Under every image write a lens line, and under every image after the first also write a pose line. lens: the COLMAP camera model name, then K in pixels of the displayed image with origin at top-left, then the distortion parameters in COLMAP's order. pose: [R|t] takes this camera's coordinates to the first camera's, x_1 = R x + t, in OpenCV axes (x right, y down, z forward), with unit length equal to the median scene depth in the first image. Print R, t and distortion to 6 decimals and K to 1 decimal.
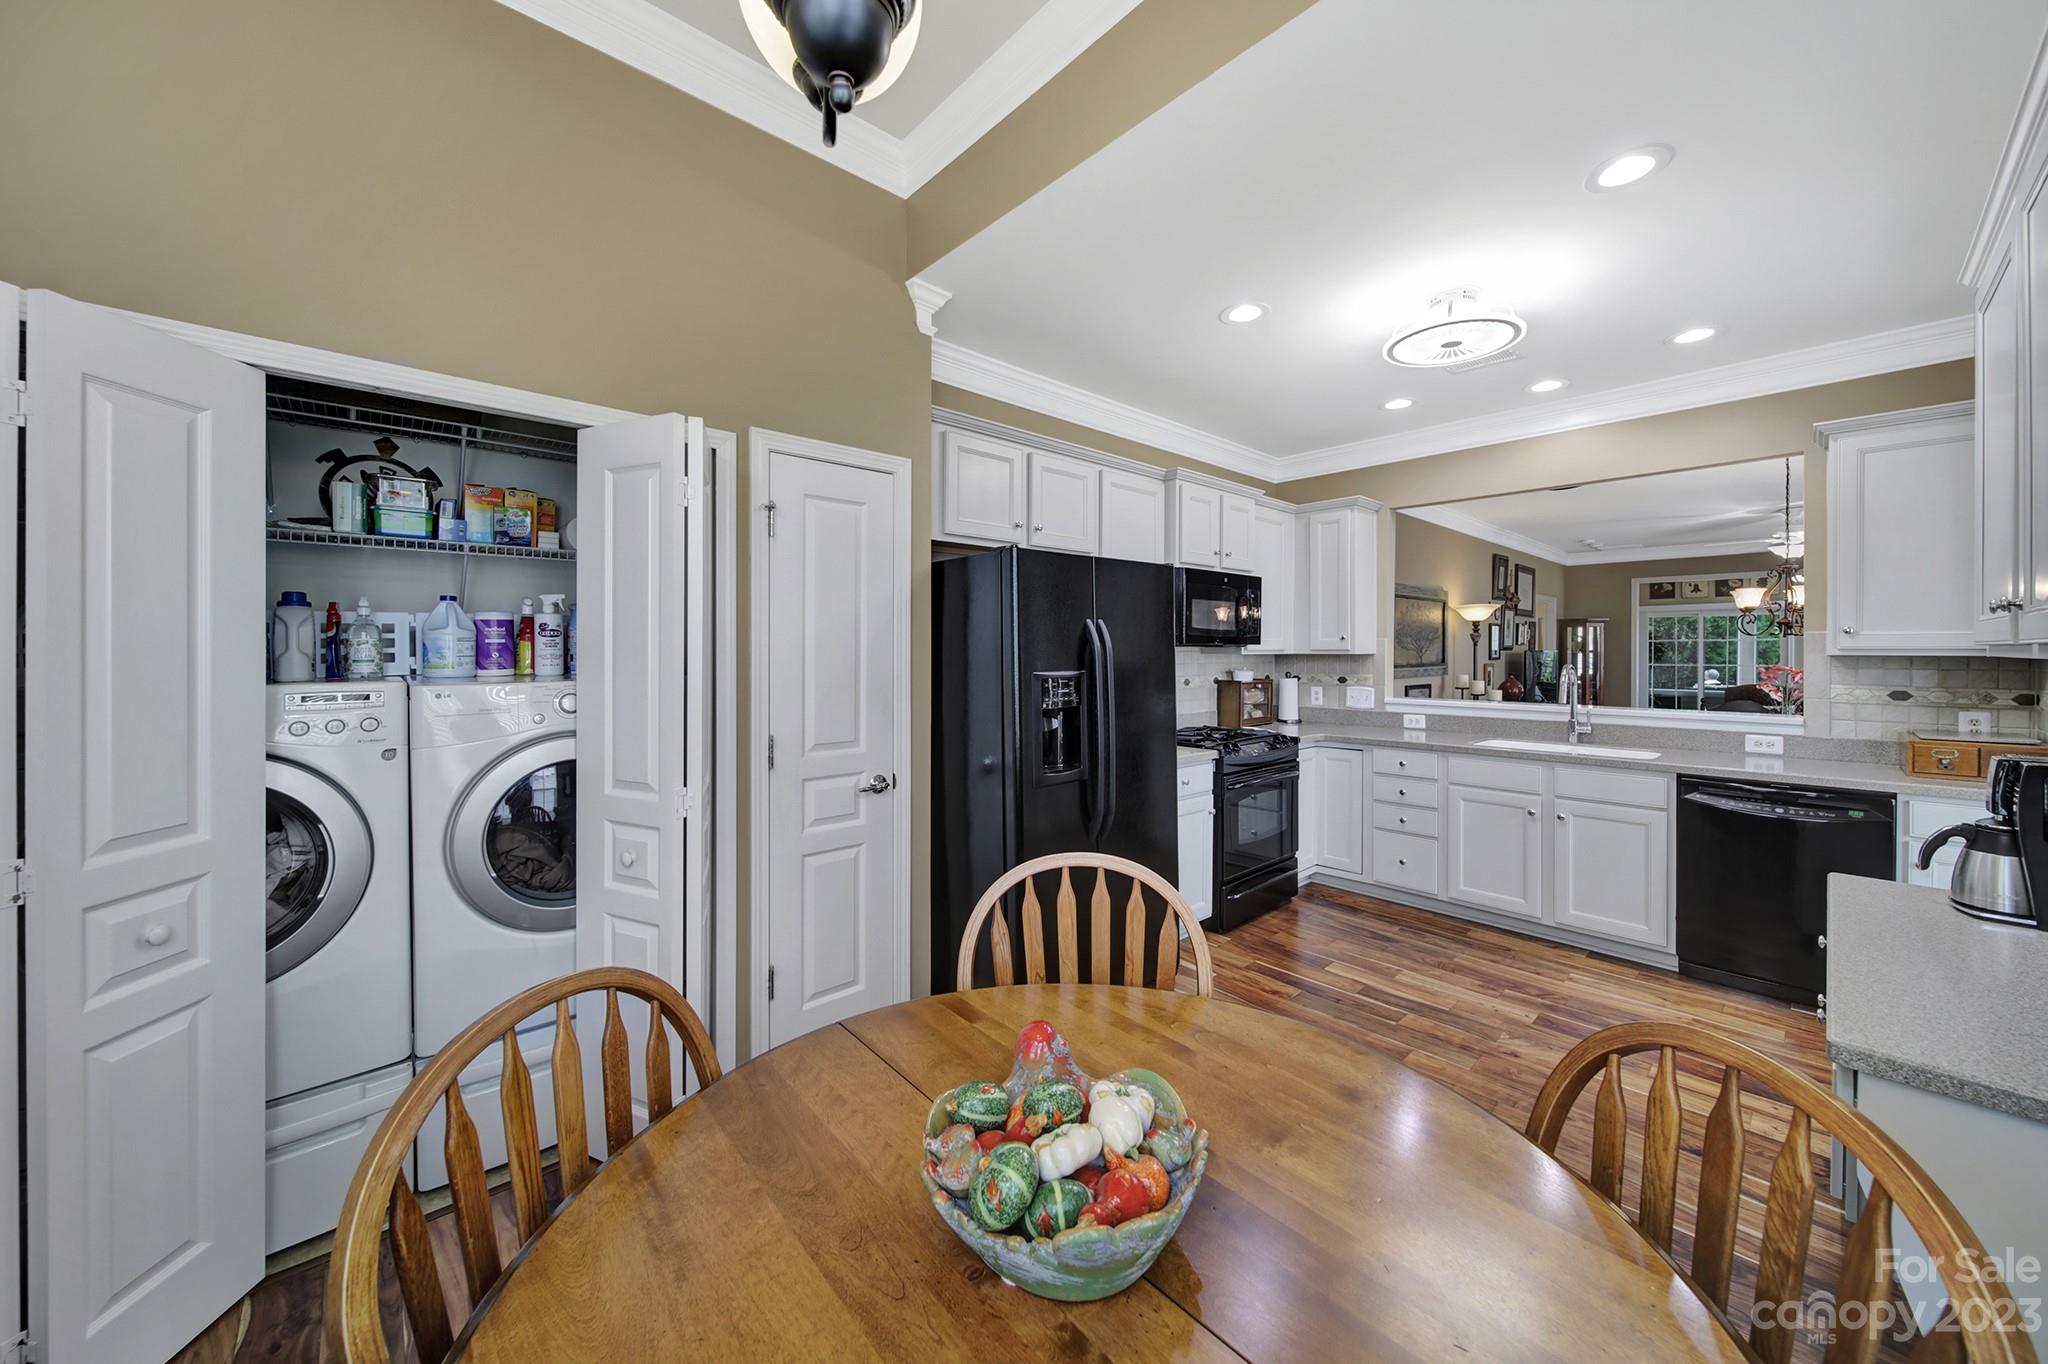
lens RADIAL K [[723.6, 0, 1054.8], [0, 723.6, 649.6], [0, 0, 1]] dist [-0.003254, -0.000751]
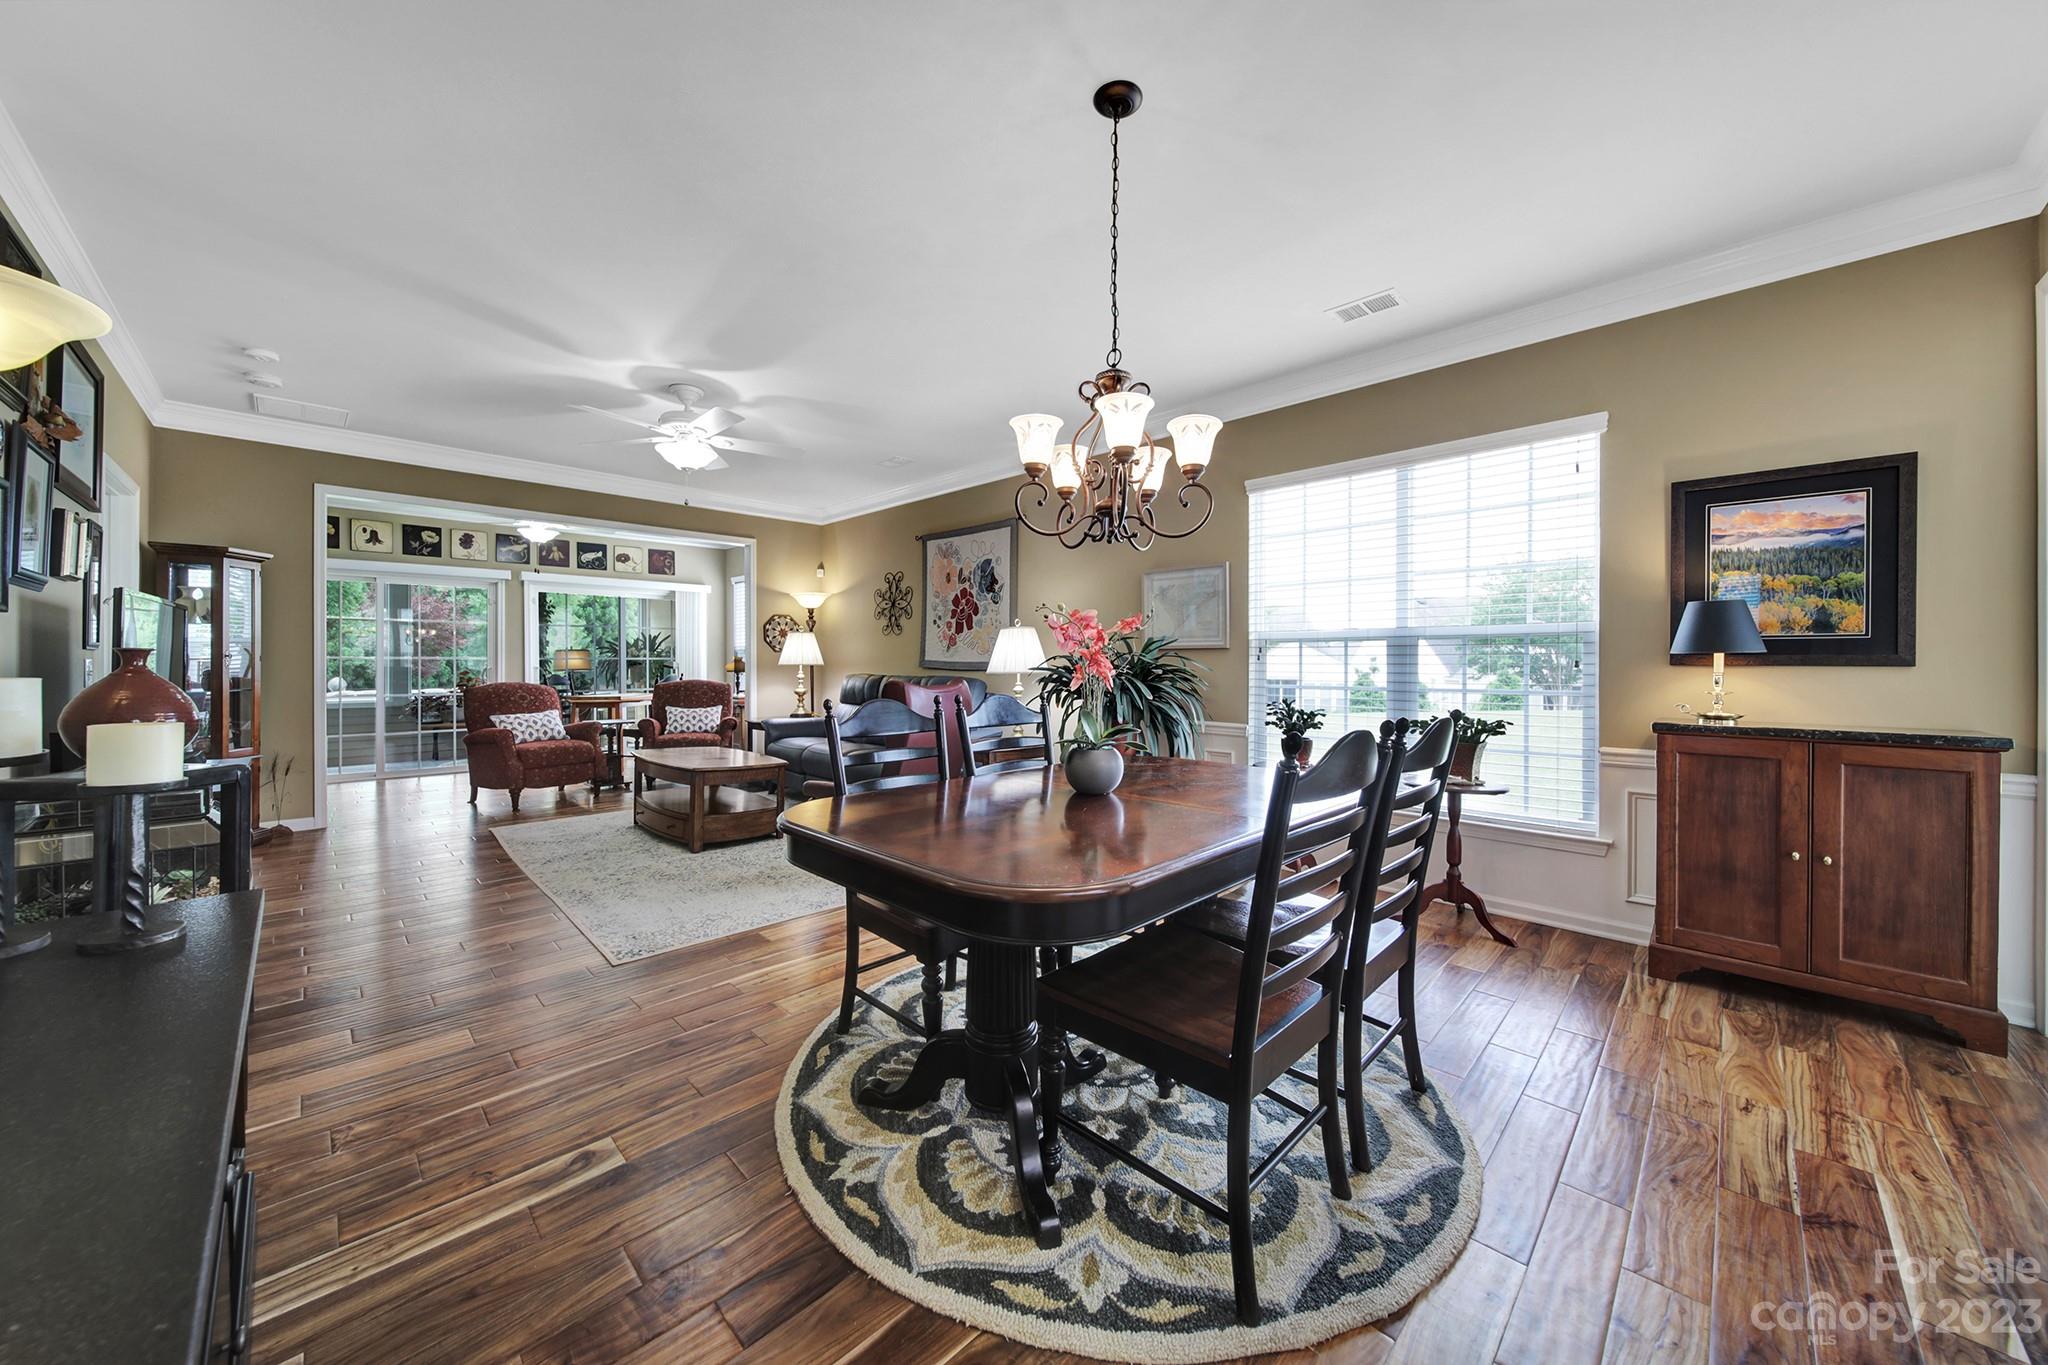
lens RADIAL K [[723.6, 0, 1028.9], [0, 723.6, 663.9], [0, 0, 1]] dist [-0.003254, -0.000751]
pose [[-0.047106, -0.002049, 0.998888, 0.711164], [-0.008663, 0.999961, 0.001642, 0.071663], [-0.998852, -0.008577, -0.047122, 1.444684]]
